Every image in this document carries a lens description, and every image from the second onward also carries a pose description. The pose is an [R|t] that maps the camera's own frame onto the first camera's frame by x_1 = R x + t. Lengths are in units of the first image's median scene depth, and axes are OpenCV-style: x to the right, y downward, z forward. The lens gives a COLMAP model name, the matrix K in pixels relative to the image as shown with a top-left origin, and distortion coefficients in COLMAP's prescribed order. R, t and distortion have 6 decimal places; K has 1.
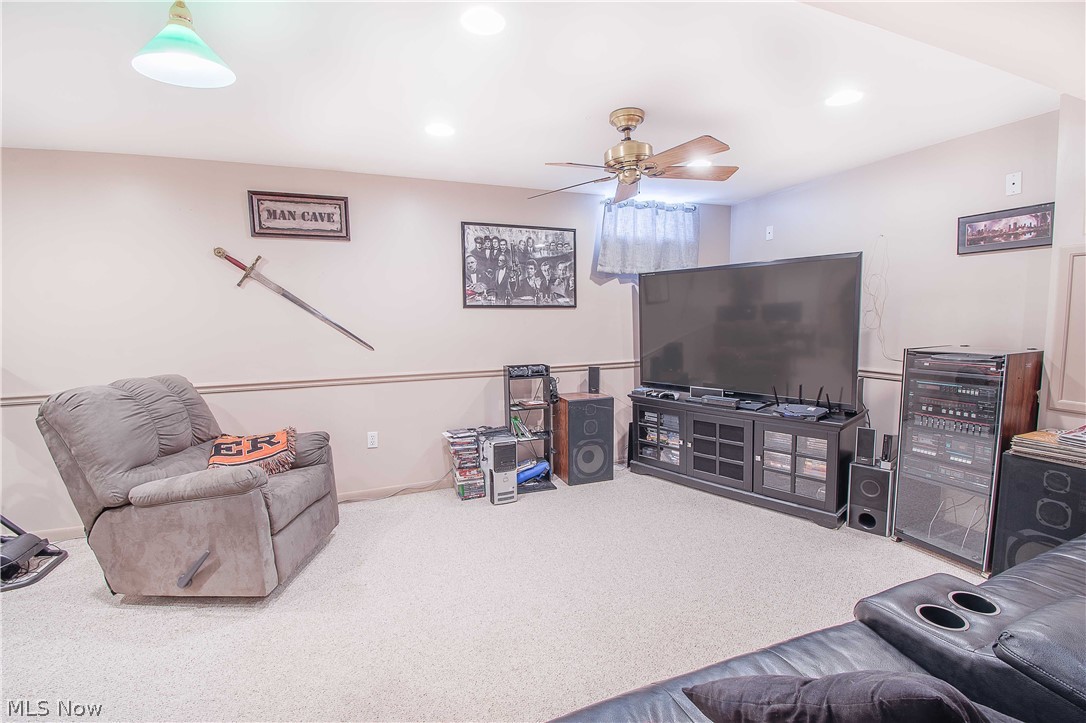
lens RADIAL K [[478.8, 0, 541.5], [0, 478.8, 363.0], [0, 0, 1]] dist [0.019946, -0.024919]
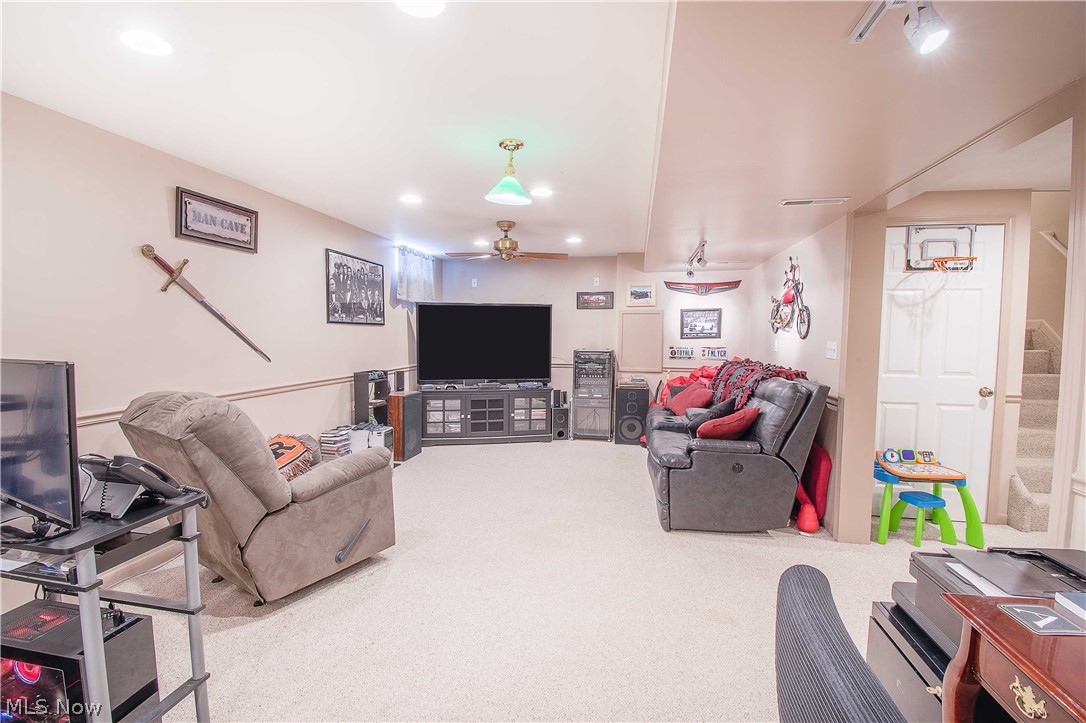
lens RADIAL K [[478.8, 0, 541.5], [0, 478.8, 363.0], [0, 0, 1]] dist [0.019946, -0.024919]
pose [[0.528430, -0.034960, 0.848257, -0.957317], [0.068016, 0.997683, -0.001253, 0.017179], [-0.846248, 0.058357, 0.529583, -0.031448]]
